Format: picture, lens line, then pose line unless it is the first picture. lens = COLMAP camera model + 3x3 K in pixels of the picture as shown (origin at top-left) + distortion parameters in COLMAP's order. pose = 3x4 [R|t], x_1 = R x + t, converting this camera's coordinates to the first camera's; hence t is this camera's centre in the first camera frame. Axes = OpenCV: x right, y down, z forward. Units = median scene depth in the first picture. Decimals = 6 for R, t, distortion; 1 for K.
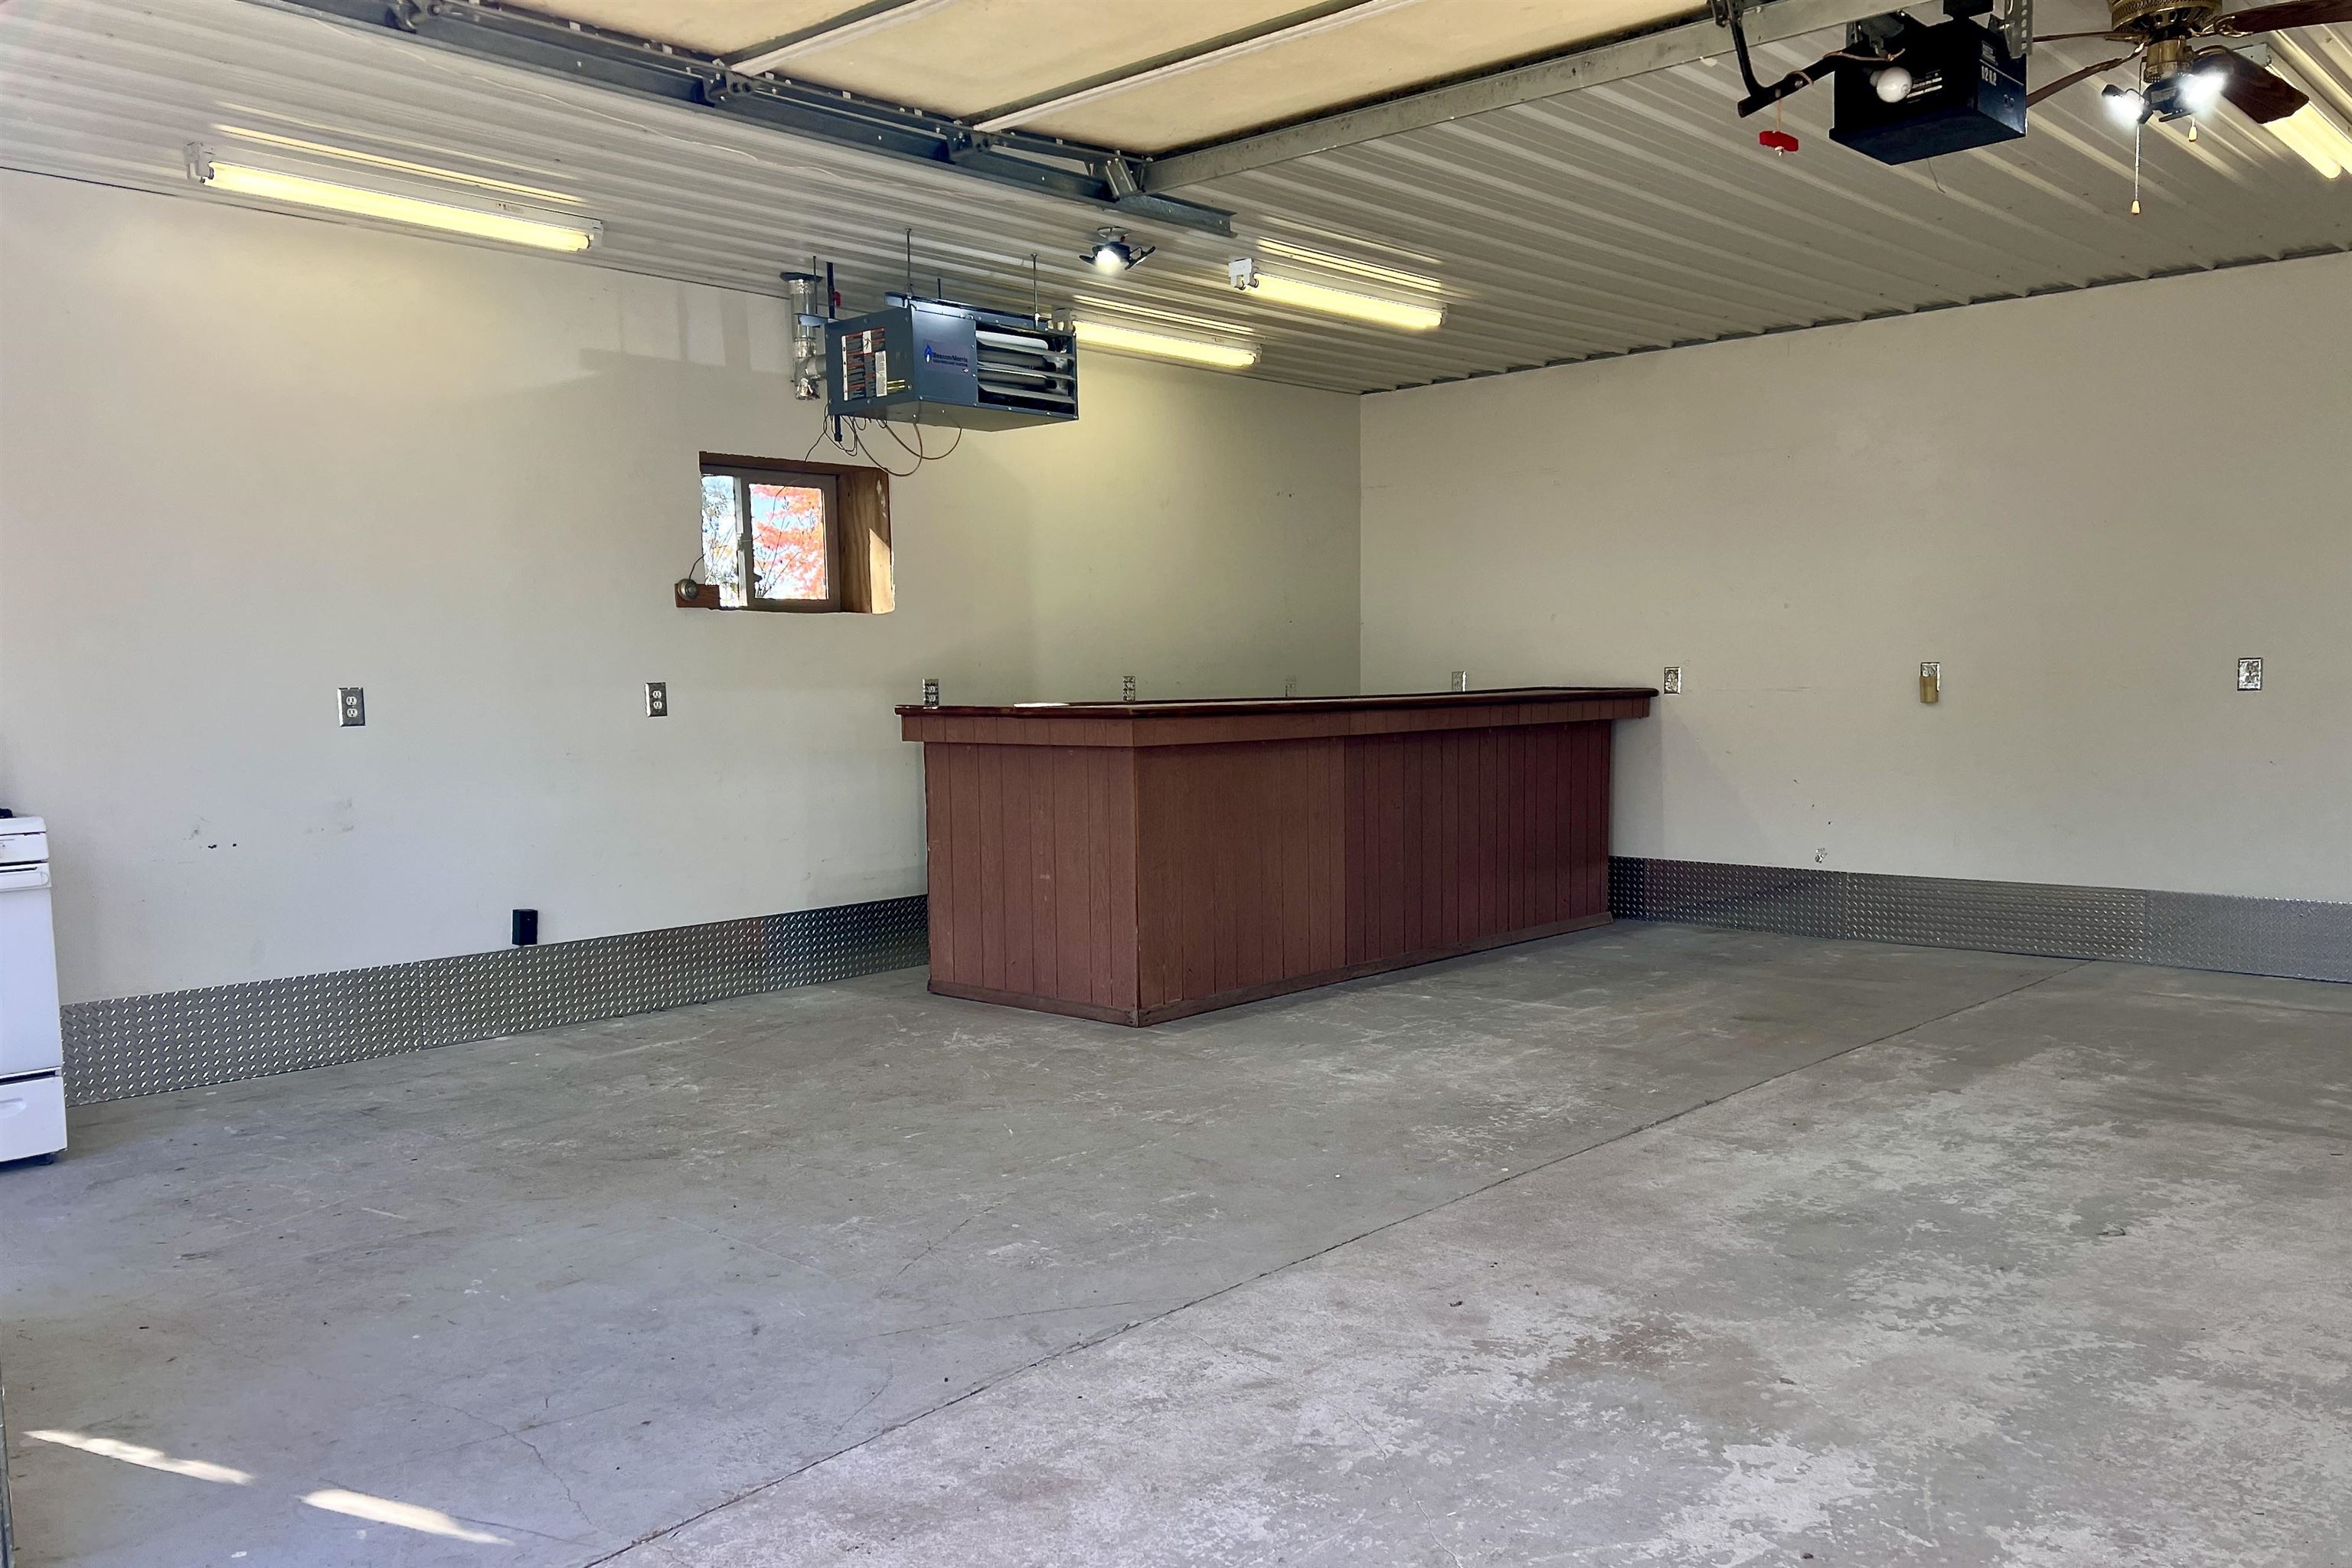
lens RADIAL K [[1867.7, 0, 1175.8], [0, 1867.7, 827.8], [0, 0, 1]] dist [0.120284, -0.136437]
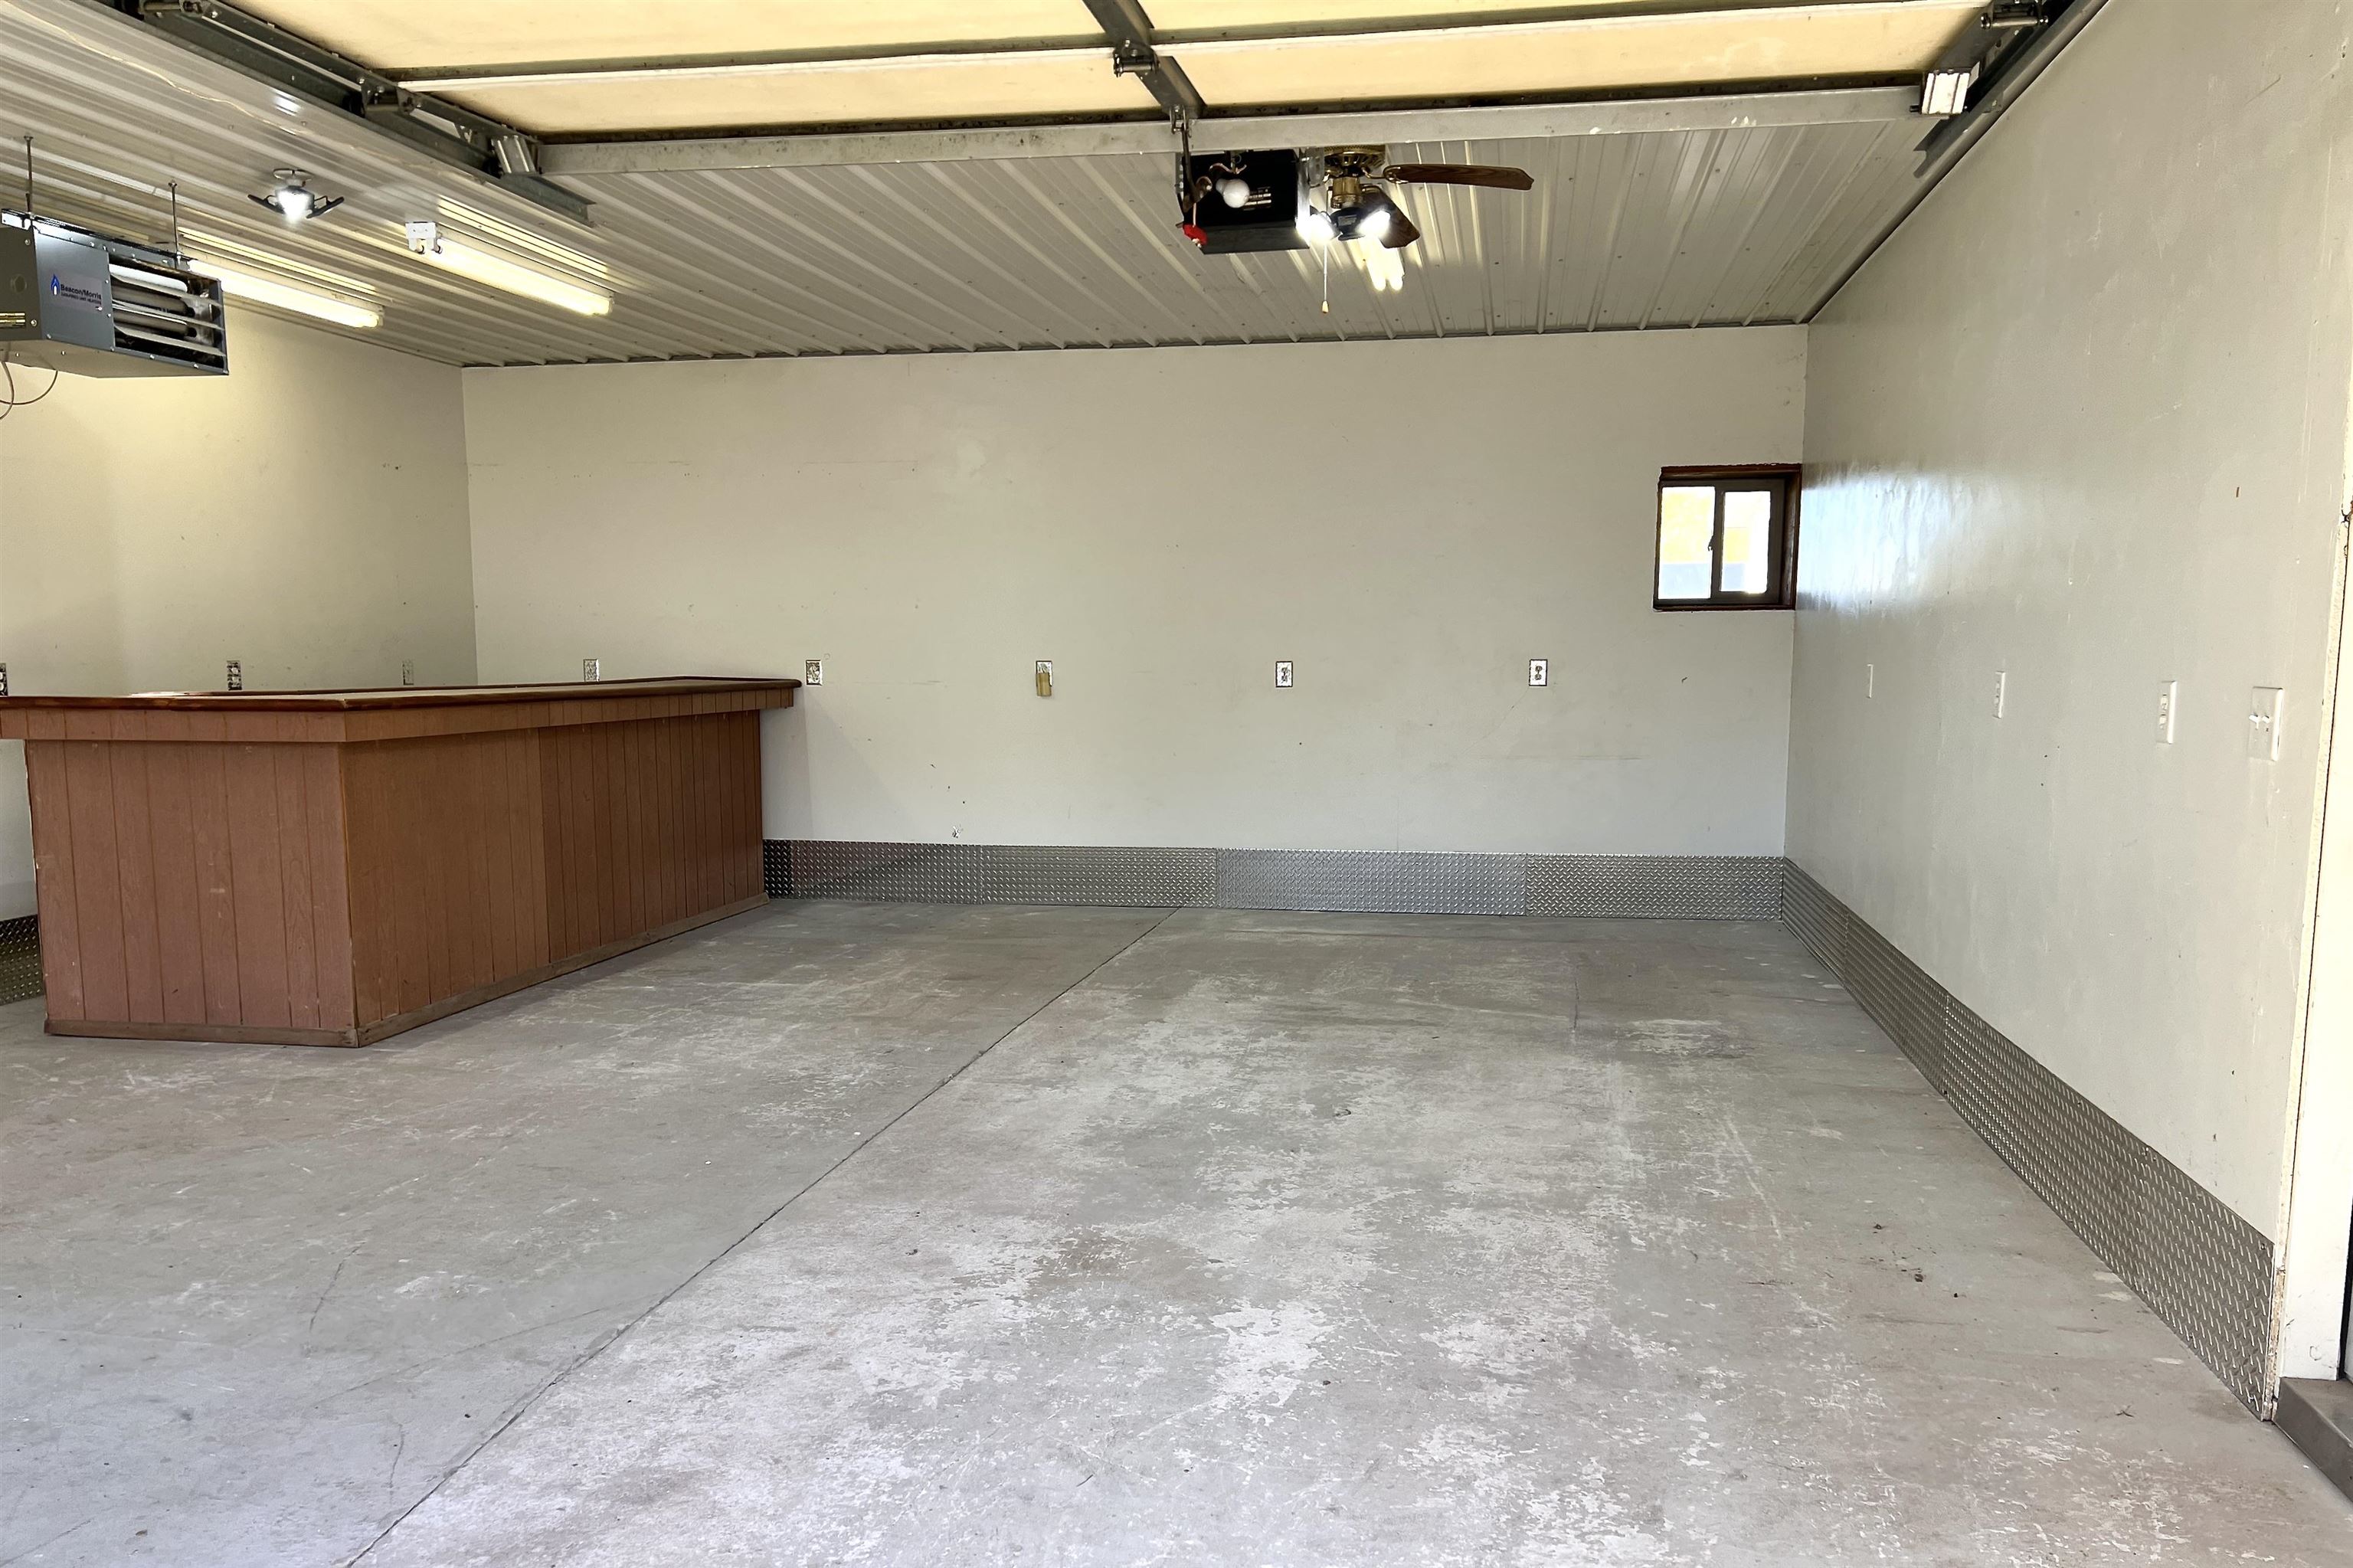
lens RADIAL K [[1835.0, 0, 1184.1], [0, 1835.0, 844.1], [0, 0, 1]] dist [0.126705, -0.155896]
pose [[0.847644, -0.045635, 0.528600, -0.197266], [0.035897, 0.998944, 0.028678, -0.006258], [-0.529350, -0.005333, 0.848386, 0.006405]]
